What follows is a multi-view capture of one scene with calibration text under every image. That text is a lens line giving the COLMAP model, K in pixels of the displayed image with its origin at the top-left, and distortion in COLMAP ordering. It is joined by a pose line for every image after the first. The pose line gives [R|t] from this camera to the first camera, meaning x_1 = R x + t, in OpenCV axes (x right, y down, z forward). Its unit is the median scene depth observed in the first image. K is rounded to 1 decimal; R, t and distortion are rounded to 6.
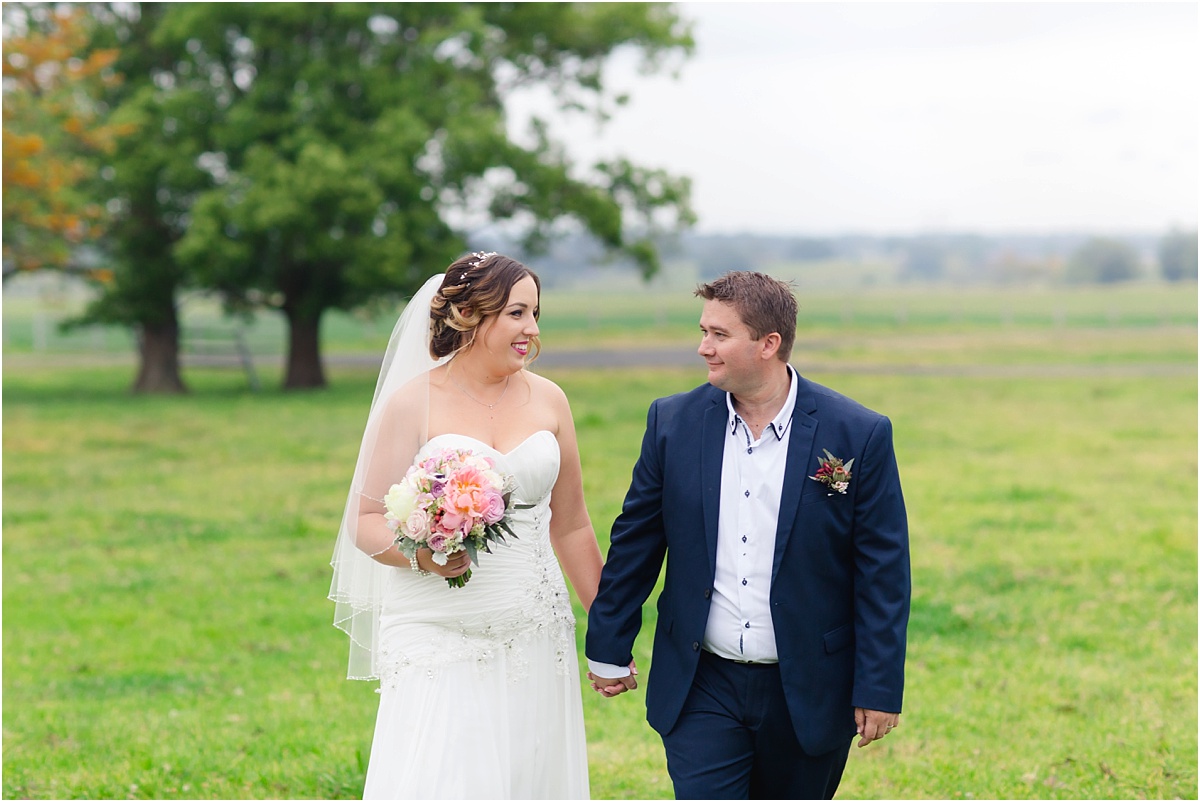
lens RADIAL K [[3017.8, 0, 600.0], [0, 3017.8, 401.0], [0, 0, 1]] dist [-0.075880, 0.415844]
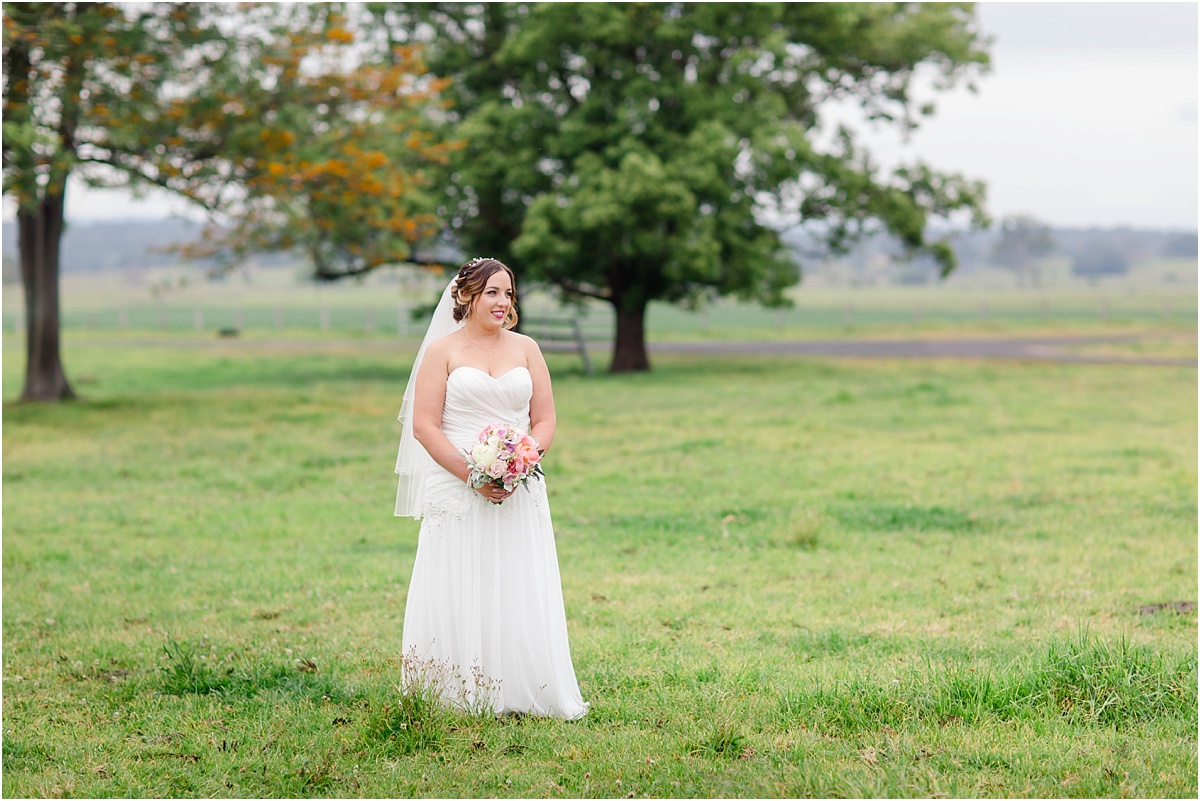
lens RADIAL K [[3017.8, 0, 600.0], [0, 3017.8, 400.5], [0, 0, 1]] dist [-0.075880, 0.415844]
pose [[0.992159, 0.011901, -0.124410, 0.030370], [-0.011650, 0.999928, 0.002748, 0.003704], [0.124434, -0.001277, 0.992227, -0.106892]]
